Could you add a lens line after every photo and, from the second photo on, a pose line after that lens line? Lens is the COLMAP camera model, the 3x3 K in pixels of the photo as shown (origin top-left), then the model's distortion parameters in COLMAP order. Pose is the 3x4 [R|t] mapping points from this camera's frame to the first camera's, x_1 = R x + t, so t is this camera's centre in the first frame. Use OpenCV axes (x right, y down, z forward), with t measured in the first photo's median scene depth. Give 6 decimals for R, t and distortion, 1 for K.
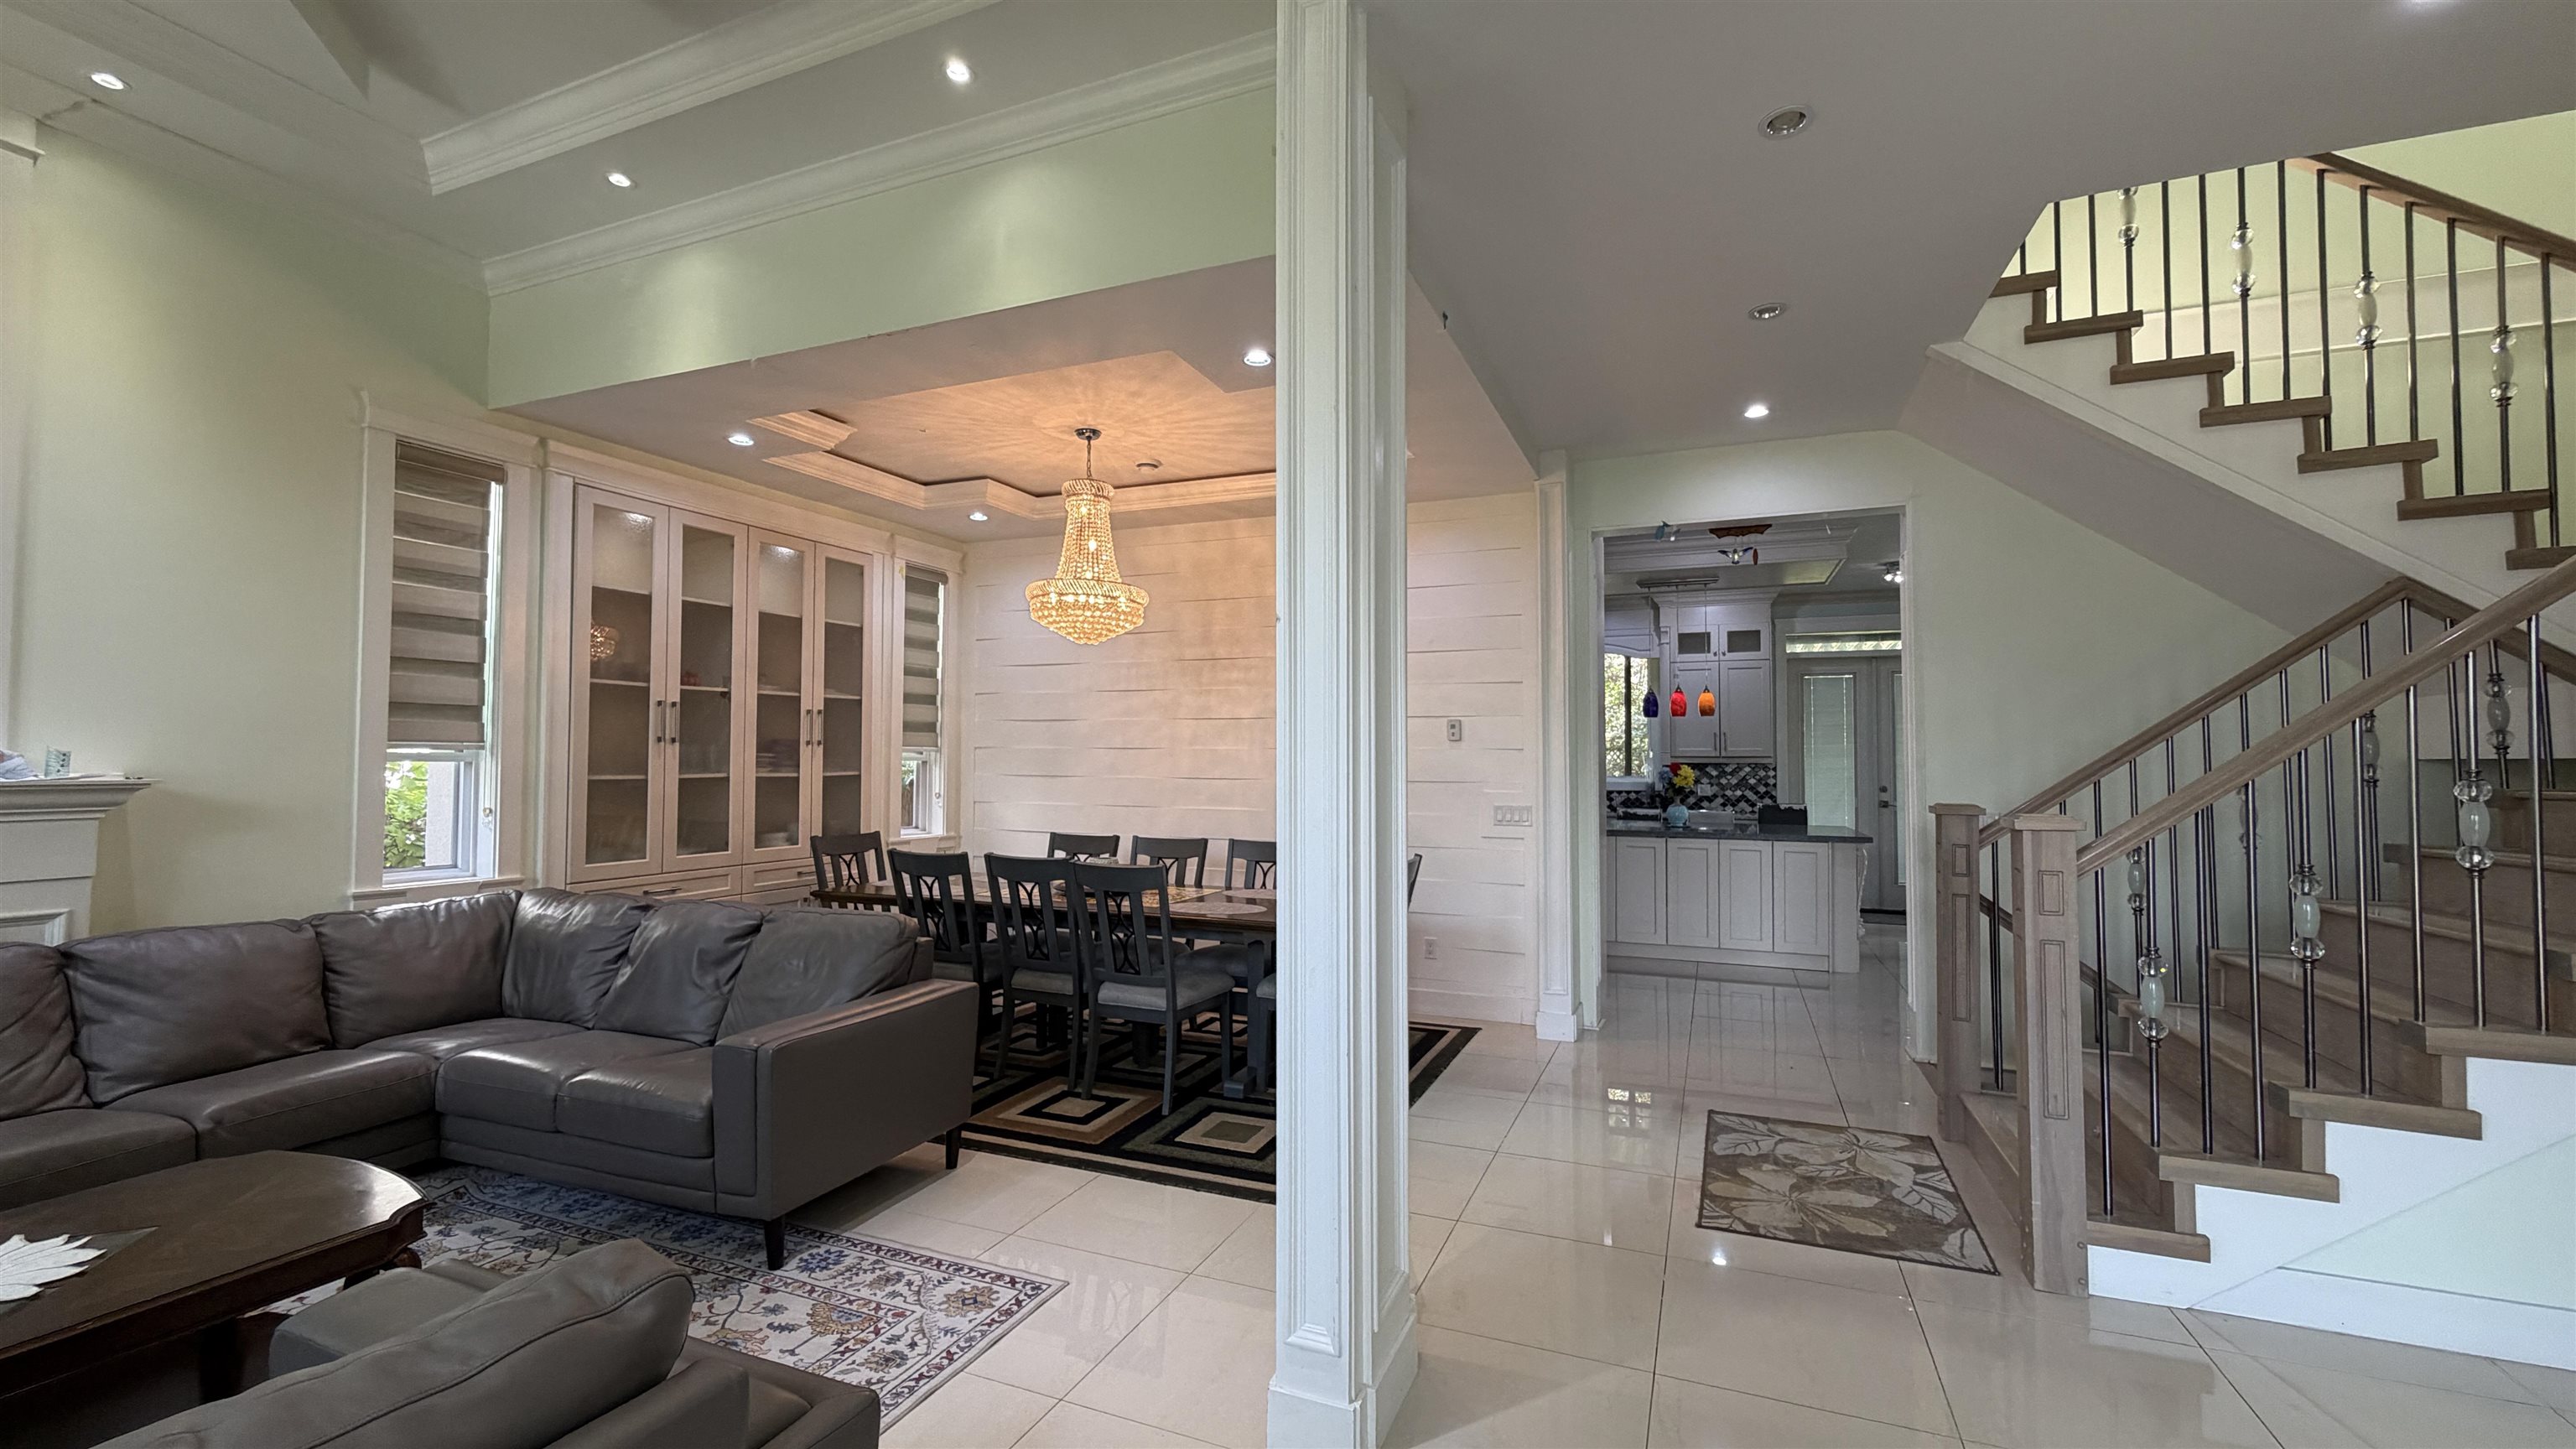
lens RADIAL K [[1028.2, 0, 1293.6], [0, 1028.2, 728.3], [0, 0, 1]] dist [0.000681, -0.000190]
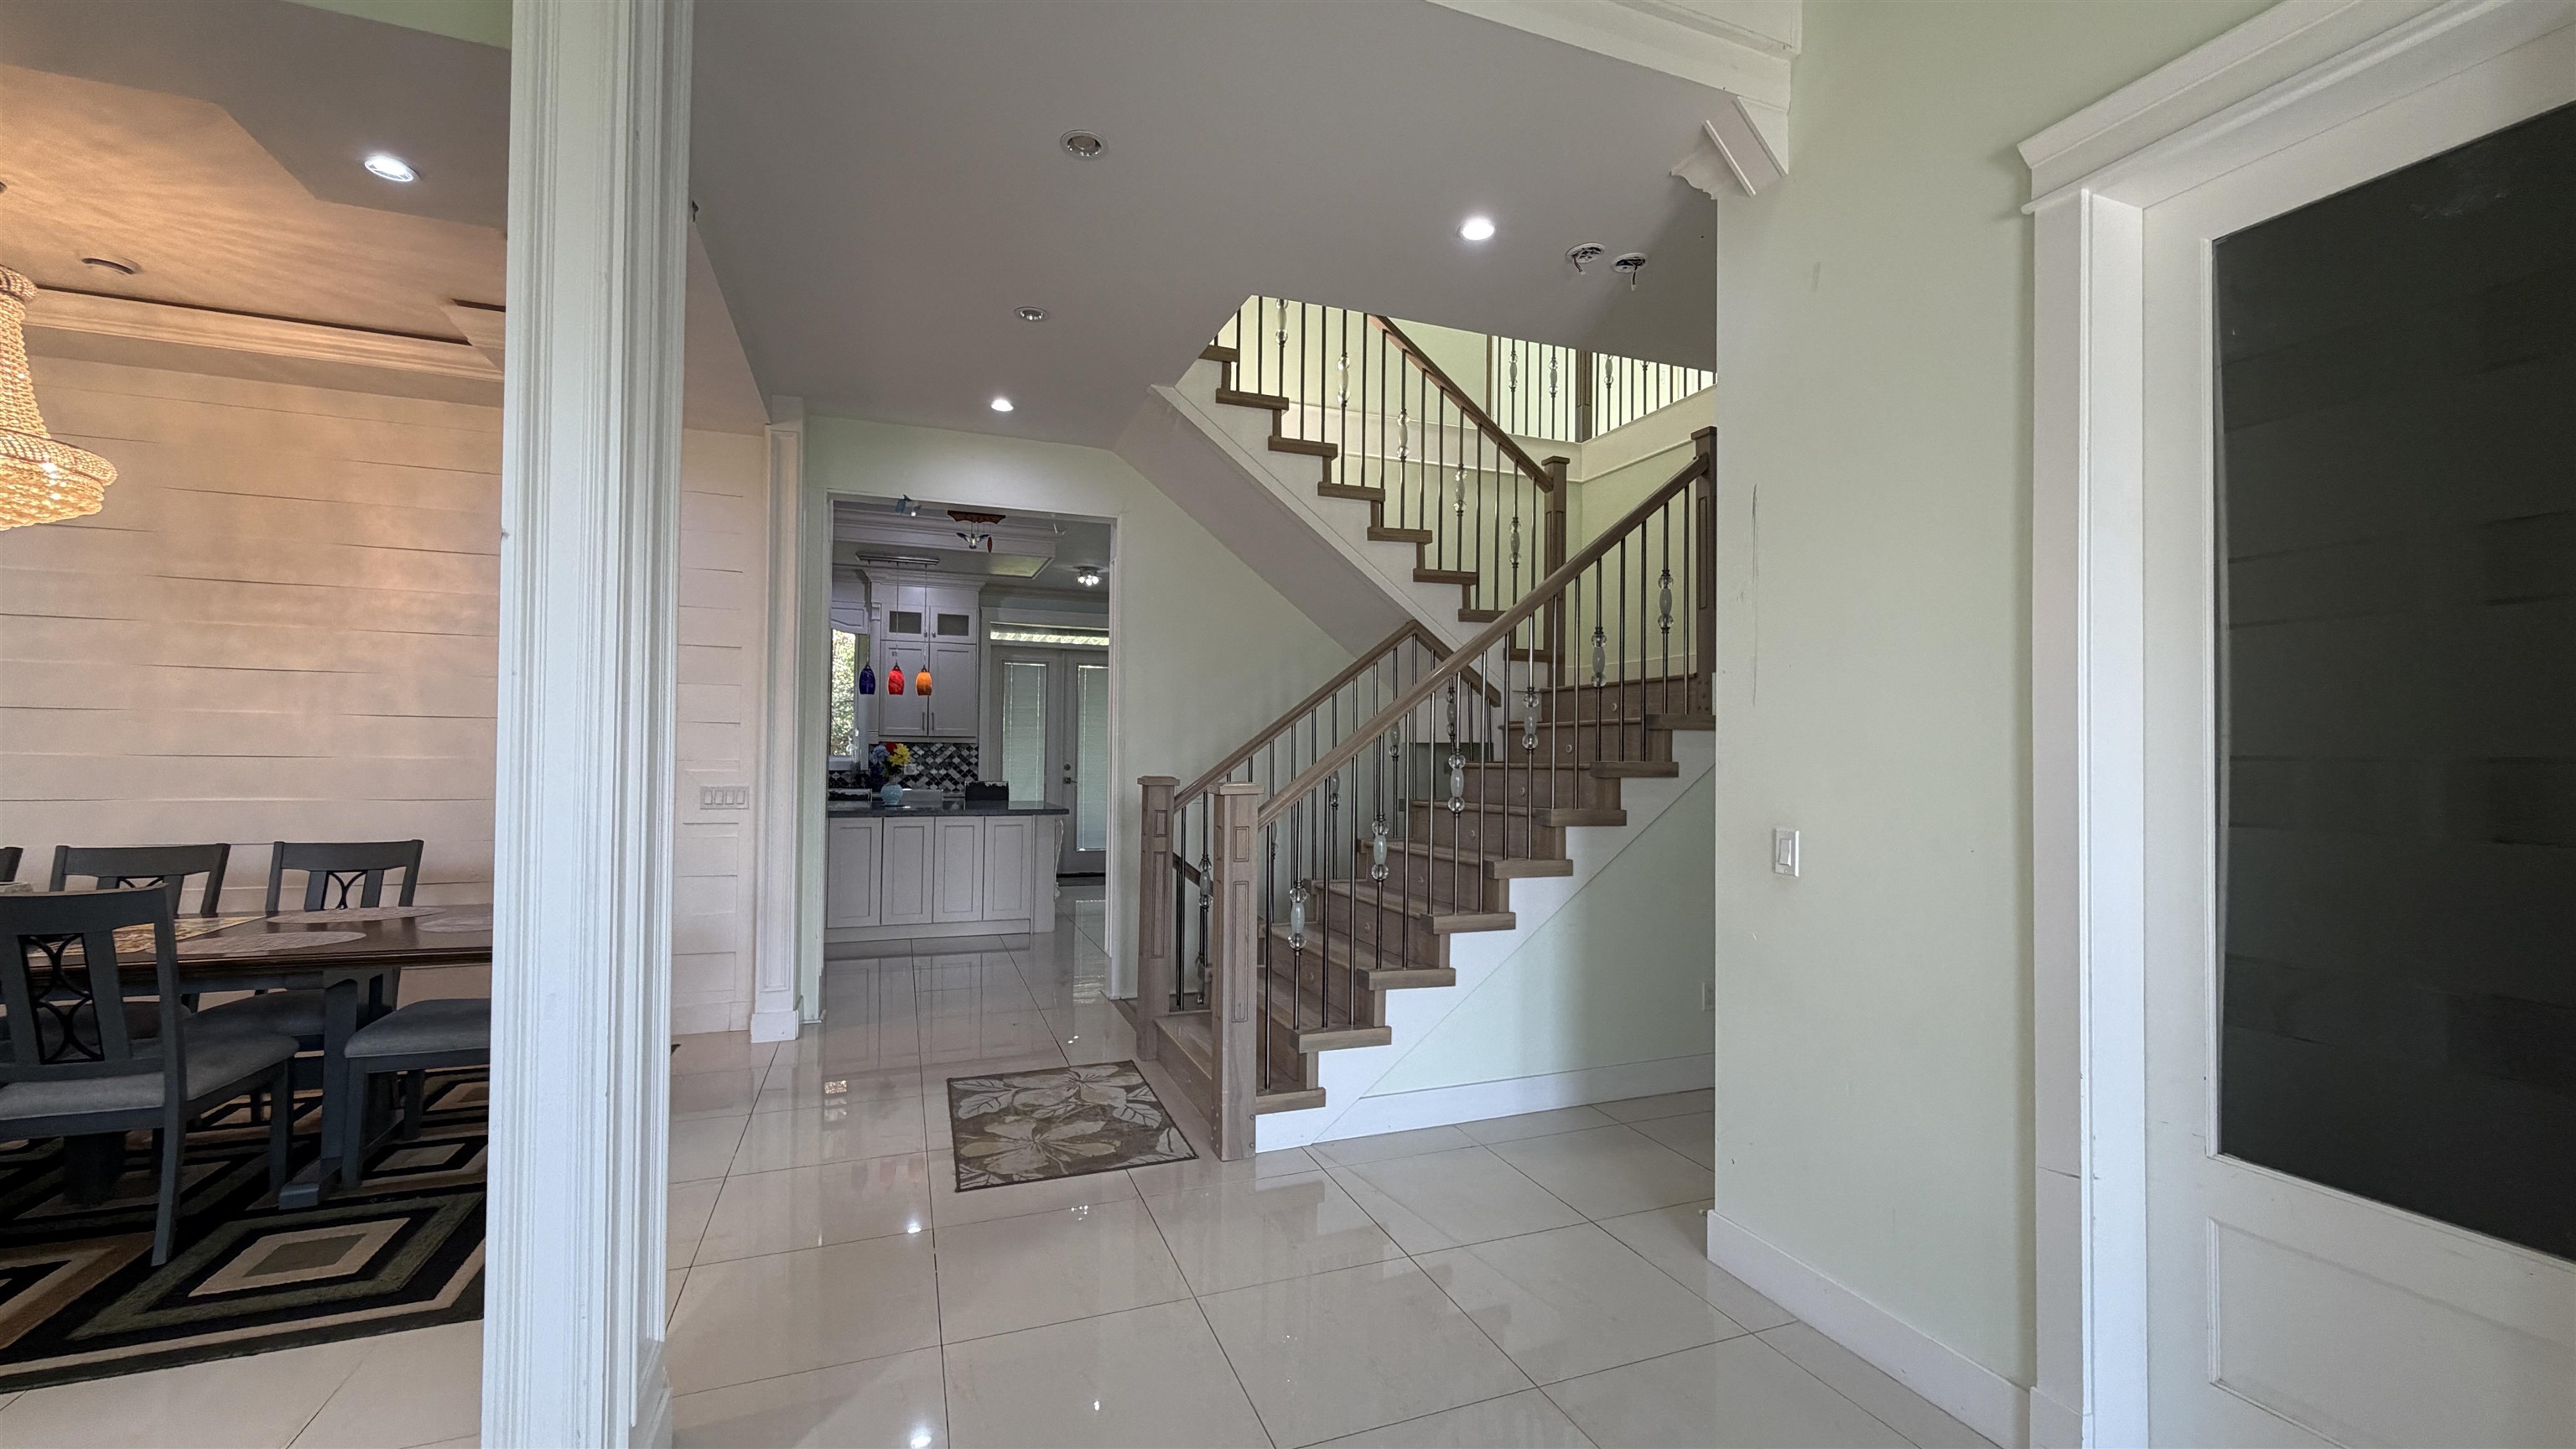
lens RADIAL K [[1028.2, 0, 1293.6], [0, 1028.2, 728.3], [0, 0, 1]] dist [0.000681, -0.000190]
pose [[0.723915, 0.019490, 0.689614, -0.063505], [-0.032046, 0.999472, 0.005392, 0.006710], [-0.689145, -0.026003, 0.724157, 0.033915]]
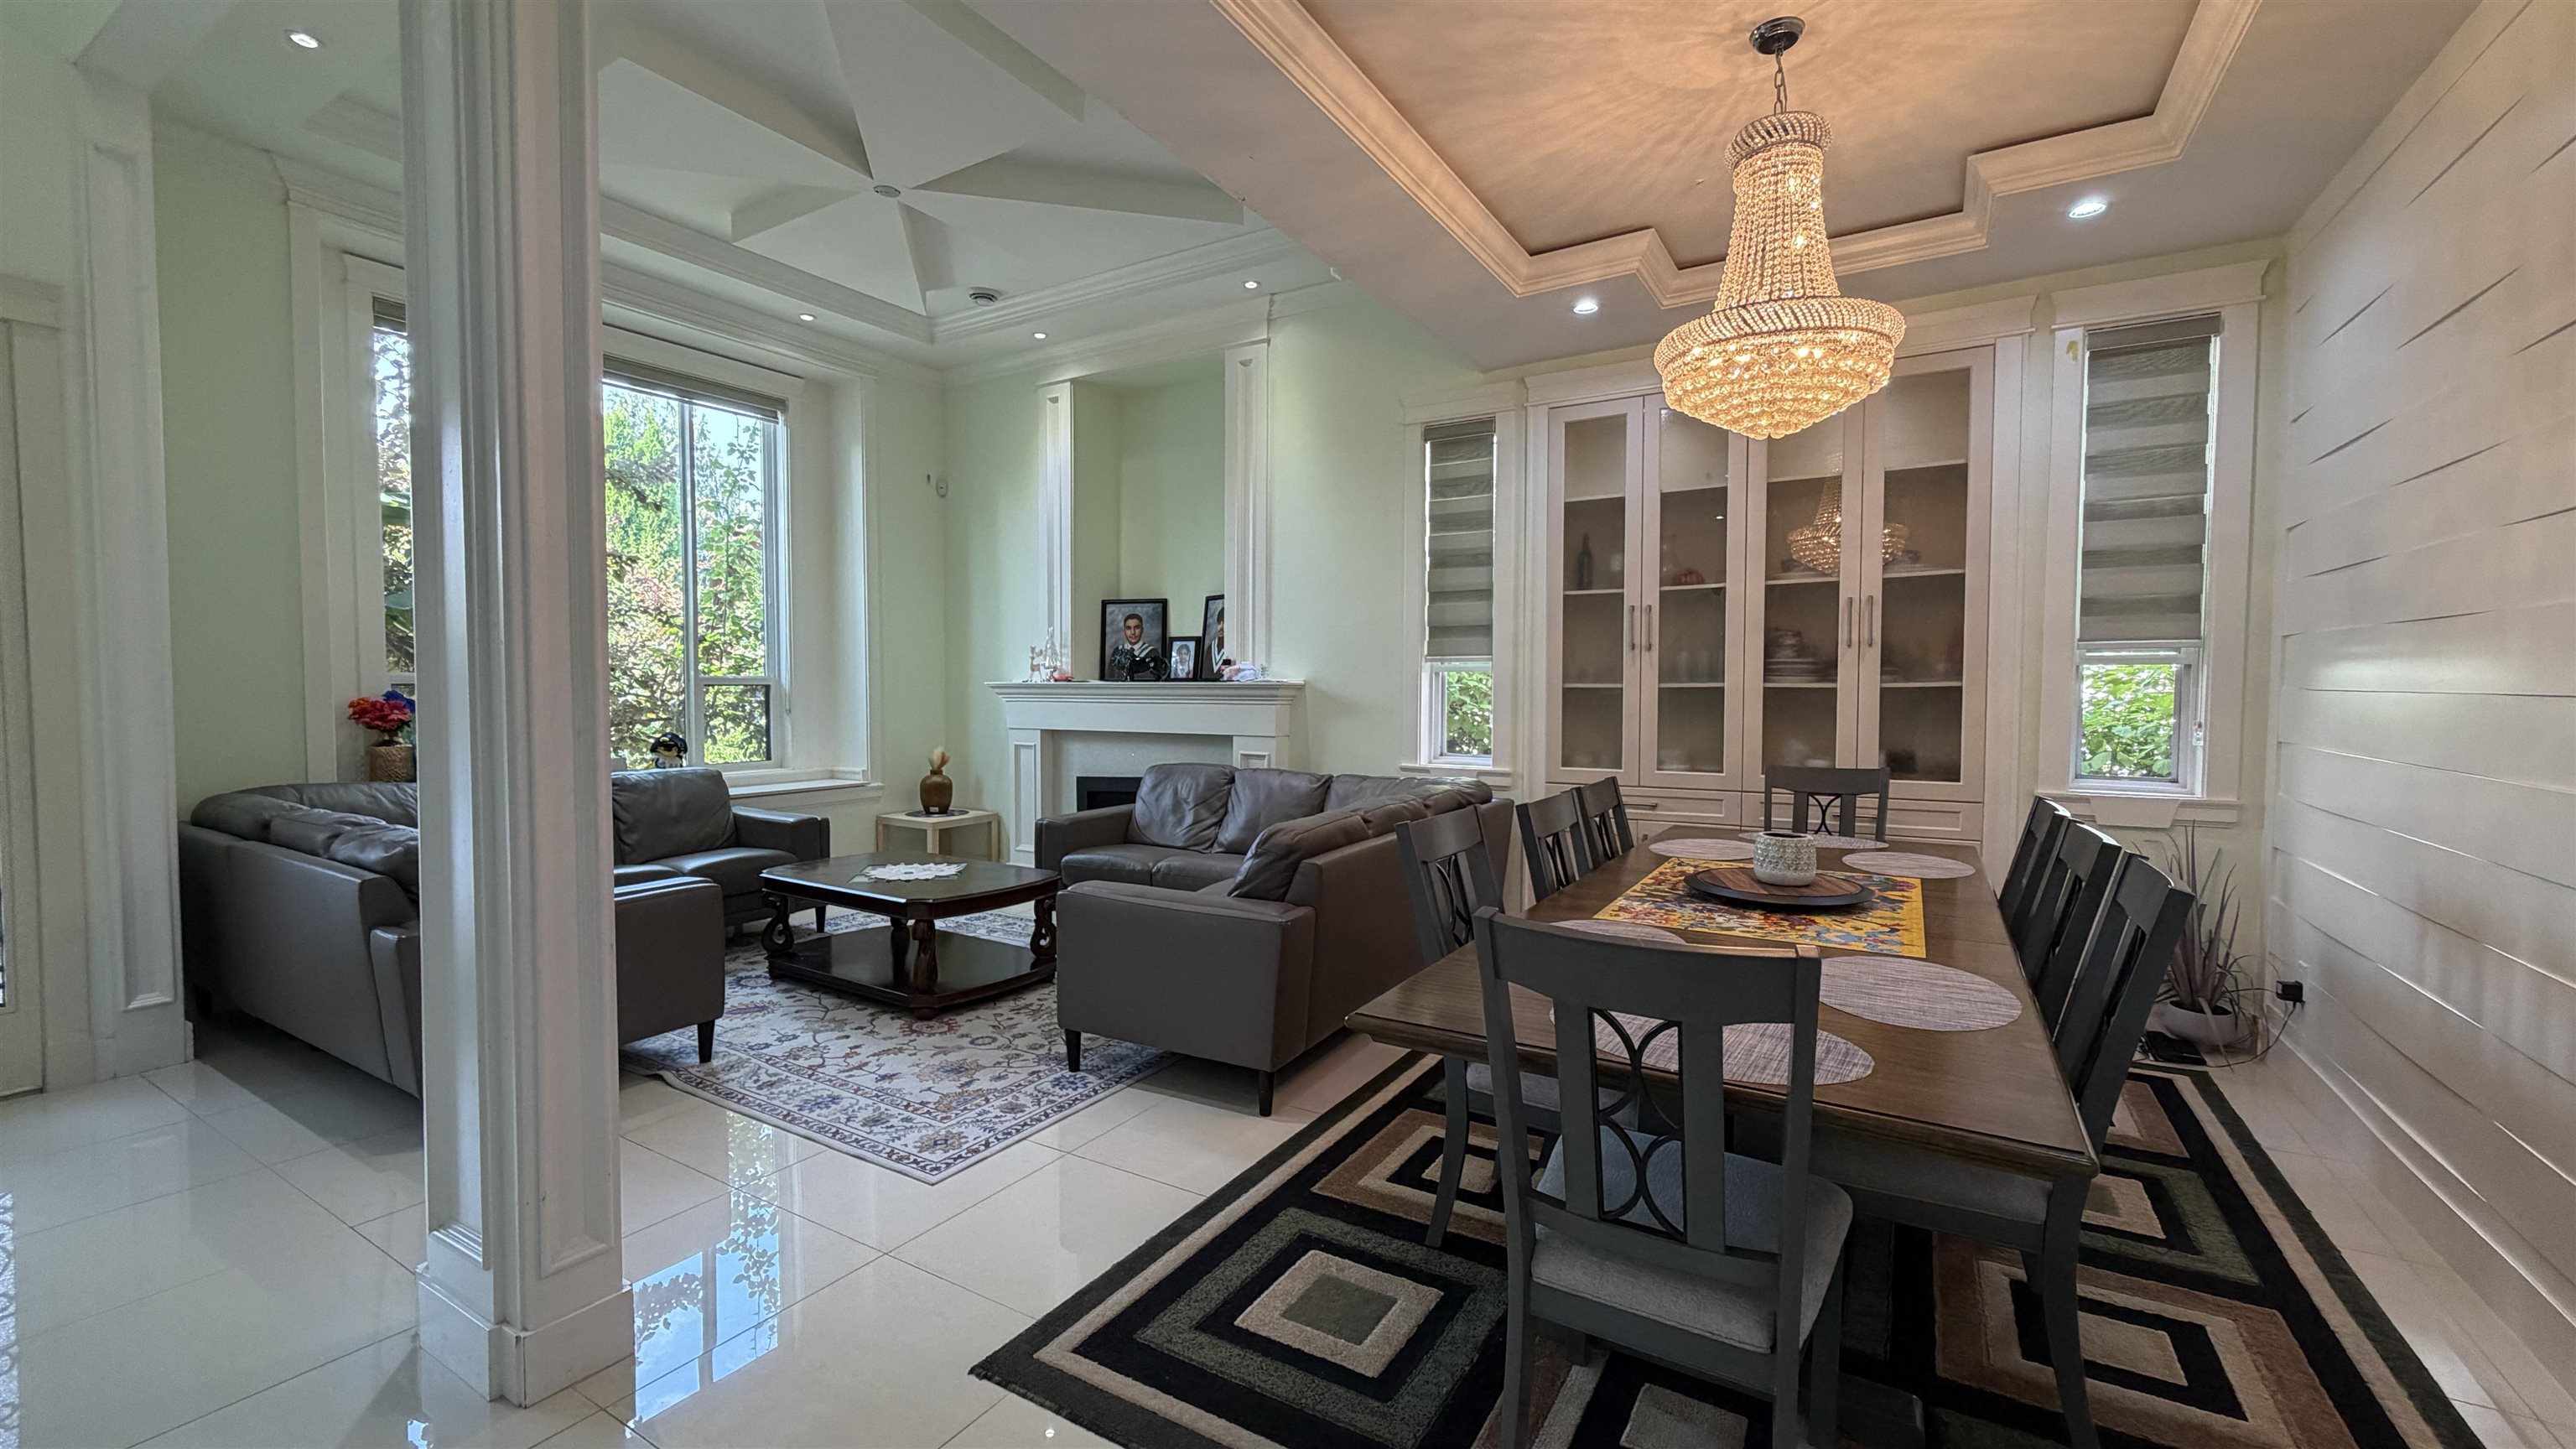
lens RADIAL K [[1028.2, 0, 1293.6], [0, 1028.2, 728.3], [0, 0, 1]] dist [0.000681, -0.000190]
pose [[-0.151263, 0.038355, -0.987749, 0.490225], [0.031153, 0.998936, 0.034018, 0.057964], [0.988002, -0.025626, -0.152297, 1.077460]]
